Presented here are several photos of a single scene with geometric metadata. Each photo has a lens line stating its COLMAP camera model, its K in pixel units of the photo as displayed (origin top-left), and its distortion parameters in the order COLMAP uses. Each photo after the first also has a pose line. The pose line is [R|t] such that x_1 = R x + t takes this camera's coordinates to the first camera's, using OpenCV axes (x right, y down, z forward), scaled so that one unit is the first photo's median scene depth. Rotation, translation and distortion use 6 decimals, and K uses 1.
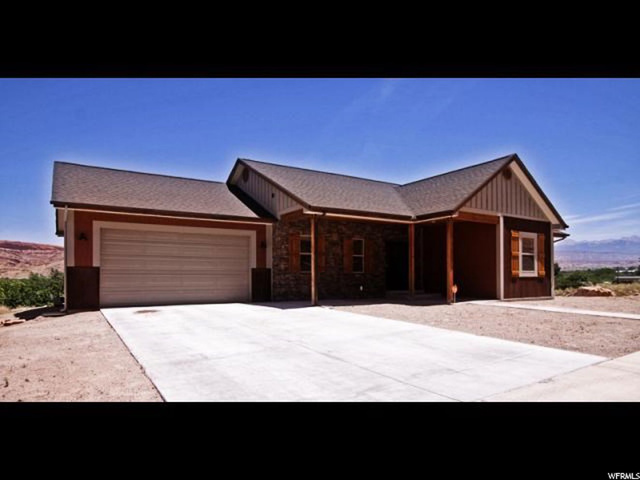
lens RADIAL K [[385.2, 0, 321.5], [0, 385.2, 270.9], [0, 0, 1]] dist [-0.004284, -0.000436]
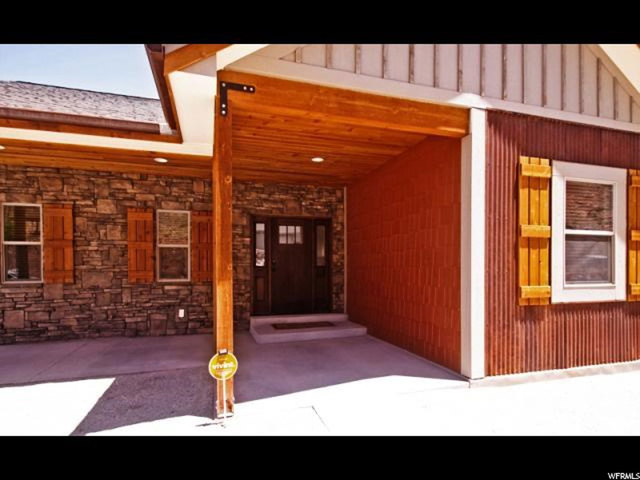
lens RADIAL K [[337.3, 0, 316.1], [0, 337.3, 268.8], [0, 0, 1]] dist [0.004794, 0.000611]
pose [[0.965158, 0.001469, -0.261662, 0.396926], [0.003855, 0.999796, 0.019831, -0.019382], [0.261638, -0.020149, 0.964956, 0.676150]]
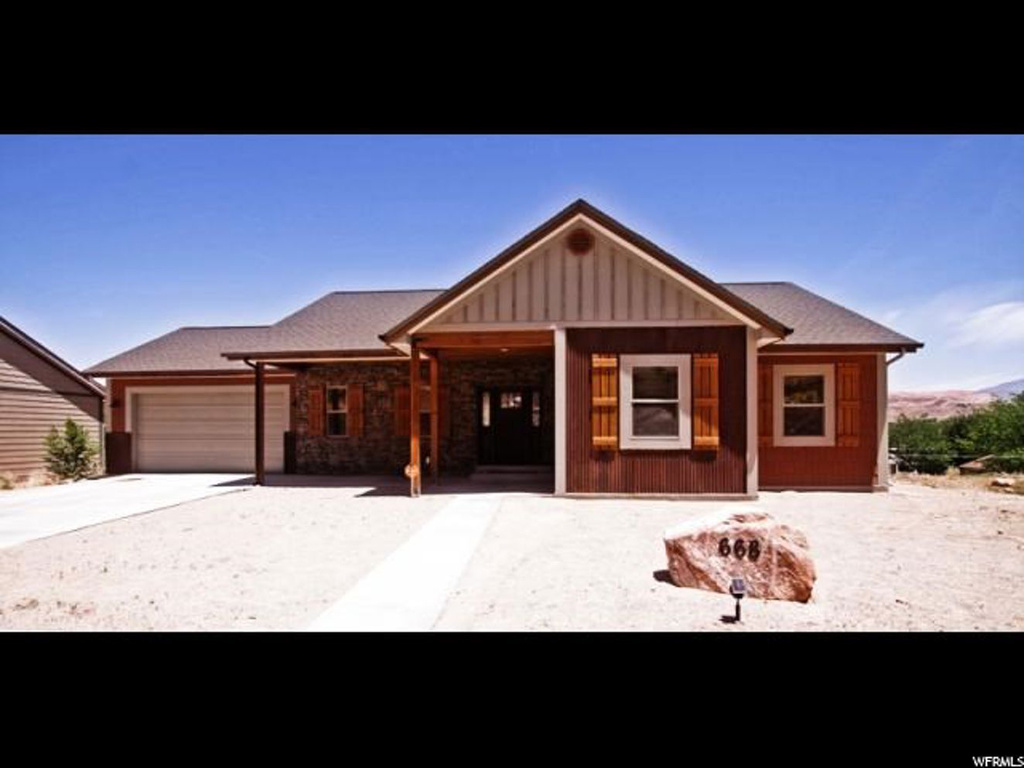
lens RADIAL K [[500.4, 0, 518.1], [0, 500.4, 426.6], [0, 0, 1]] dist [-0.033875, 0.000055]
pose [[0.812310, -0.004162, -0.583211, 0.772396], [0.009904, 0.999929, 0.006658, -0.018006], [0.583141, -0.011184, 0.812294, 0.415115]]
